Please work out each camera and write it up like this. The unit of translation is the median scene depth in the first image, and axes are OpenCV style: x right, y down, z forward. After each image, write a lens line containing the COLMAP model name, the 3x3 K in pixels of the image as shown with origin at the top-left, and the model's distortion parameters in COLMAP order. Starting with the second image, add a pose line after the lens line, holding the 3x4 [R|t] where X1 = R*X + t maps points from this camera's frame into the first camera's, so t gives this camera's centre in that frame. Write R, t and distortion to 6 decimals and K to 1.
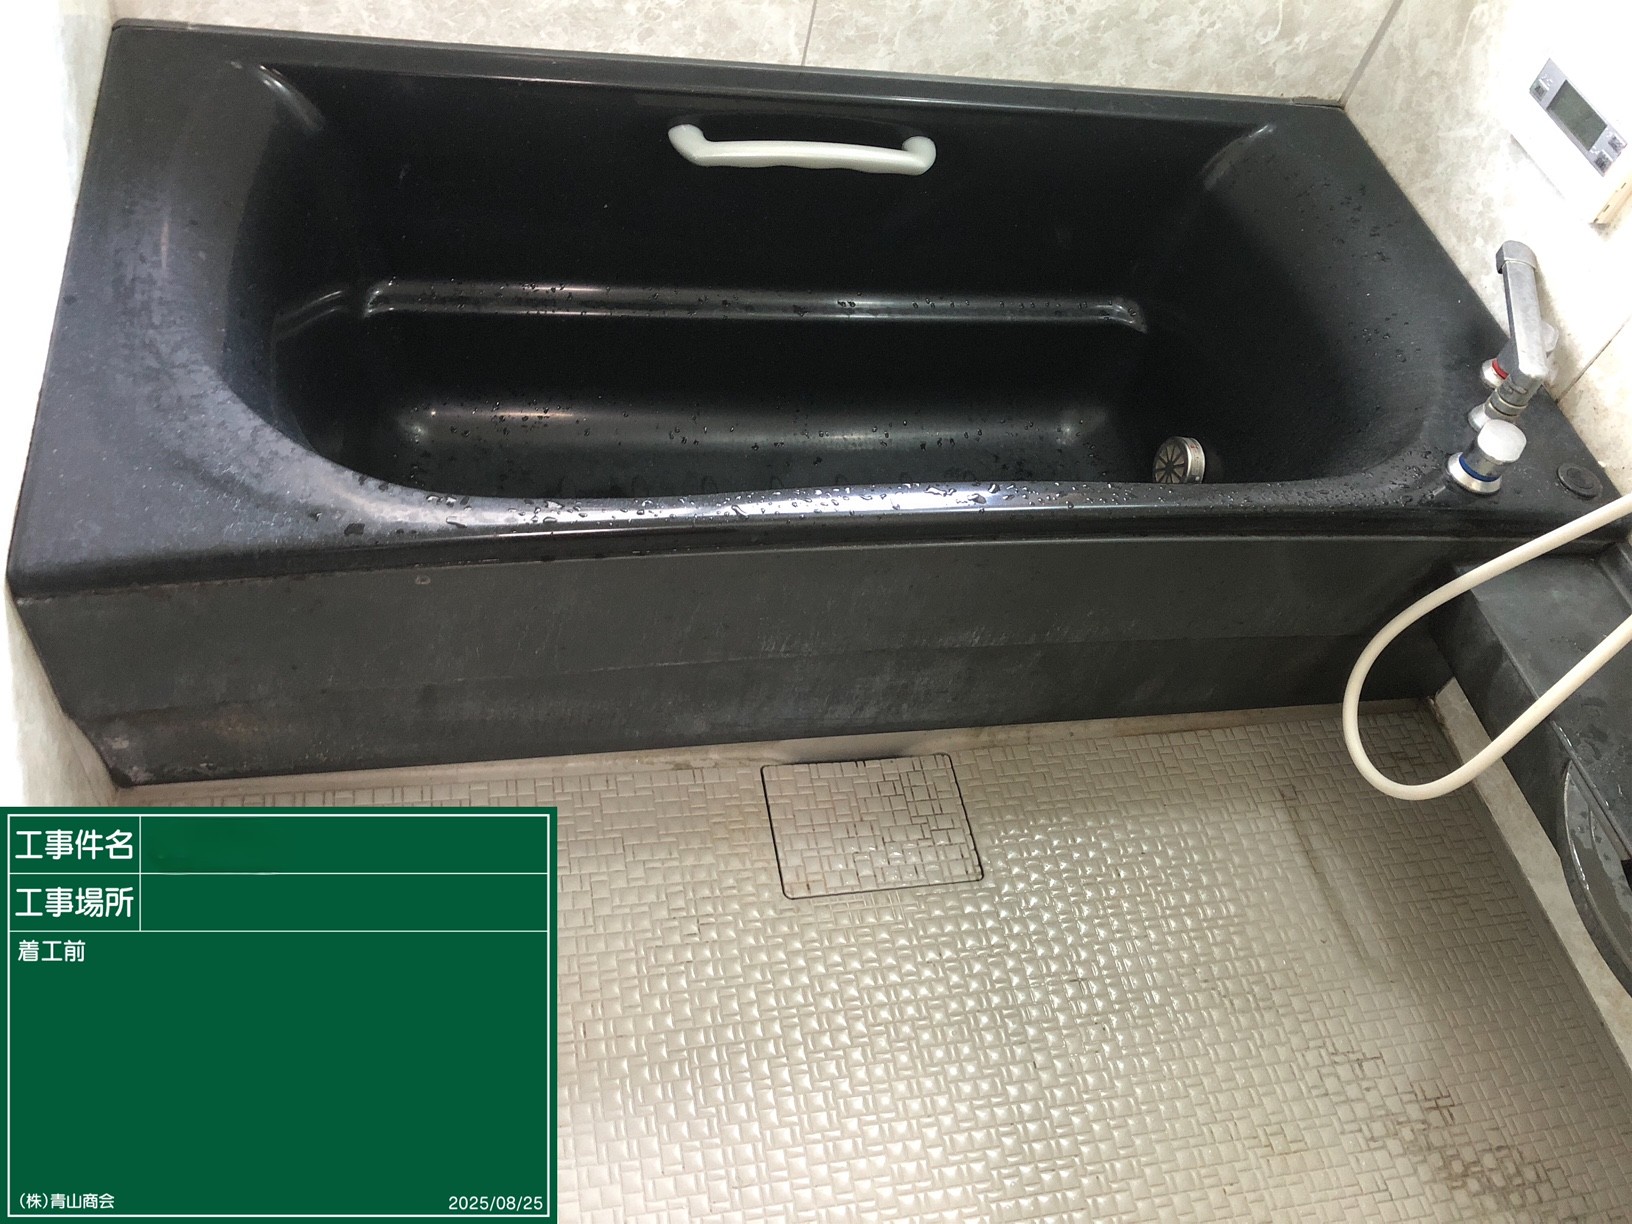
lens RADIAL K [[1344.7, 0, 807.7], [0, 1344.7, 604.7], [0, 0, 1]] dist [0.005809, -0.005485]
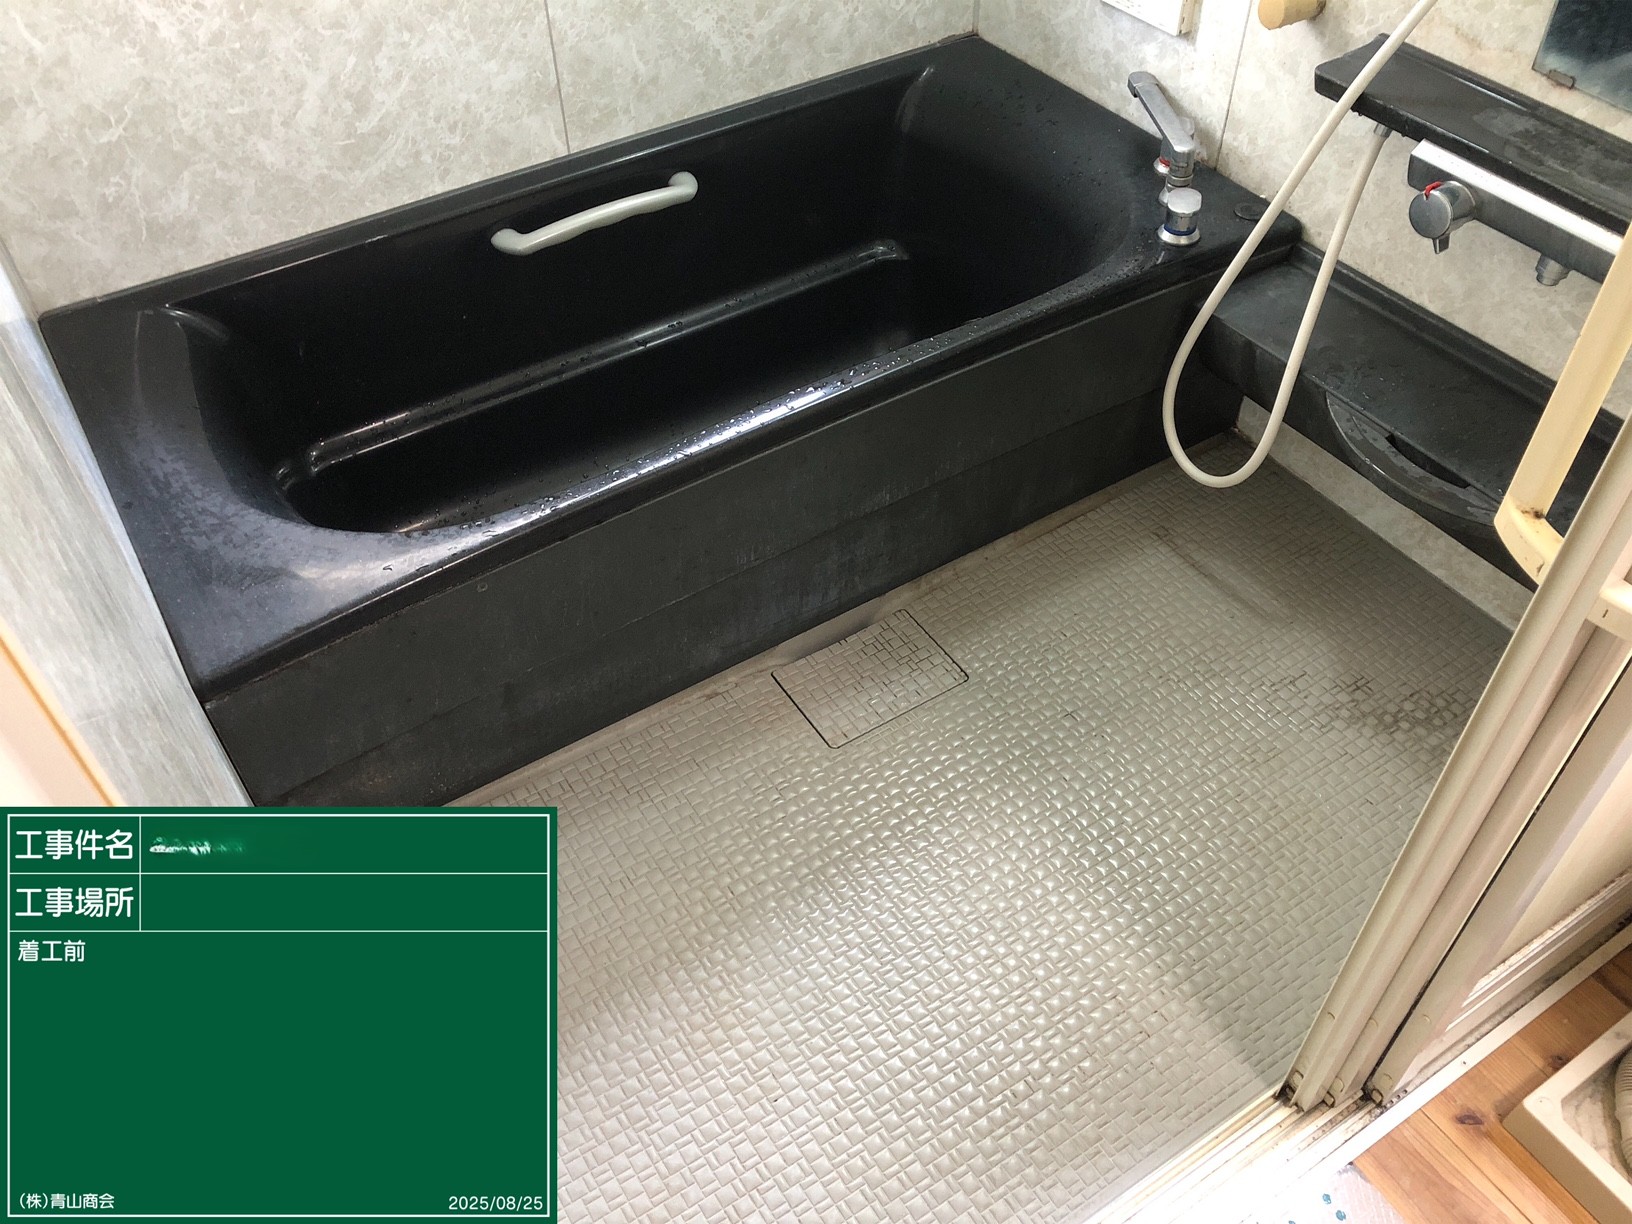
lens RADIAL K [[1337.5, 0, 816.0], [0, 1337.5, 612.0], [0, 0, 1]] dist [0.000304, 0.003573]
pose [[0.910773, -0.399705, 0.103574, -0.099633], [0.405677, 0.912952, -0.044102, 0.138929], [-0.076930, 0.082184, 0.993644, -0.218554]]
